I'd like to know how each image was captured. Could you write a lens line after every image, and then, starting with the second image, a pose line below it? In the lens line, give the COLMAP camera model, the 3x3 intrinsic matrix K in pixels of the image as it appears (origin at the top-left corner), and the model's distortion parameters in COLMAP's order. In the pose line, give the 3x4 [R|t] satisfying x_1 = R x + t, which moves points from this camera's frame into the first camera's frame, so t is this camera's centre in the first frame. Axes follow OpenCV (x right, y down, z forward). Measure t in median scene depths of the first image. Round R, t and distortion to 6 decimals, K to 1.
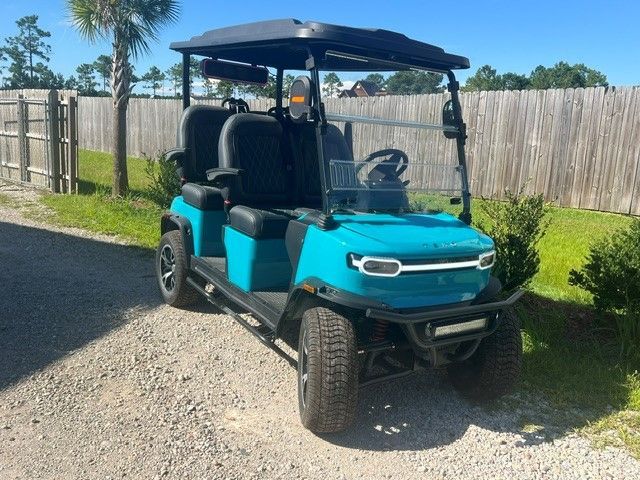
lens RADIAL K [[541.9, 0, 320.0], [0, 541.9, 240.0], [0, 0, 1]] dist [0.043042, -0.037551]
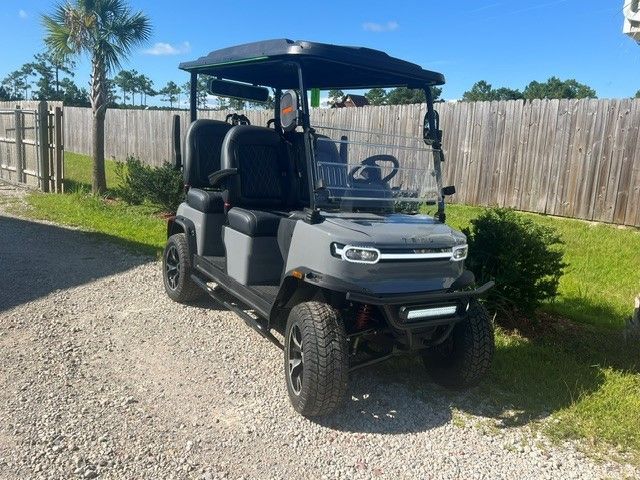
lens RADIAL K [[511.8, 0, 314.7], [0, 511.8, 241.5], [0, 0, 1]] dist [0.042094, -0.032056]
pose [[0.999546, 0.009420, -0.028617, 0.112792], [-0.009600, 0.999935, -0.006156, 0.018391], [0.028557, 0.006428, 0.999571, -0.056672]]
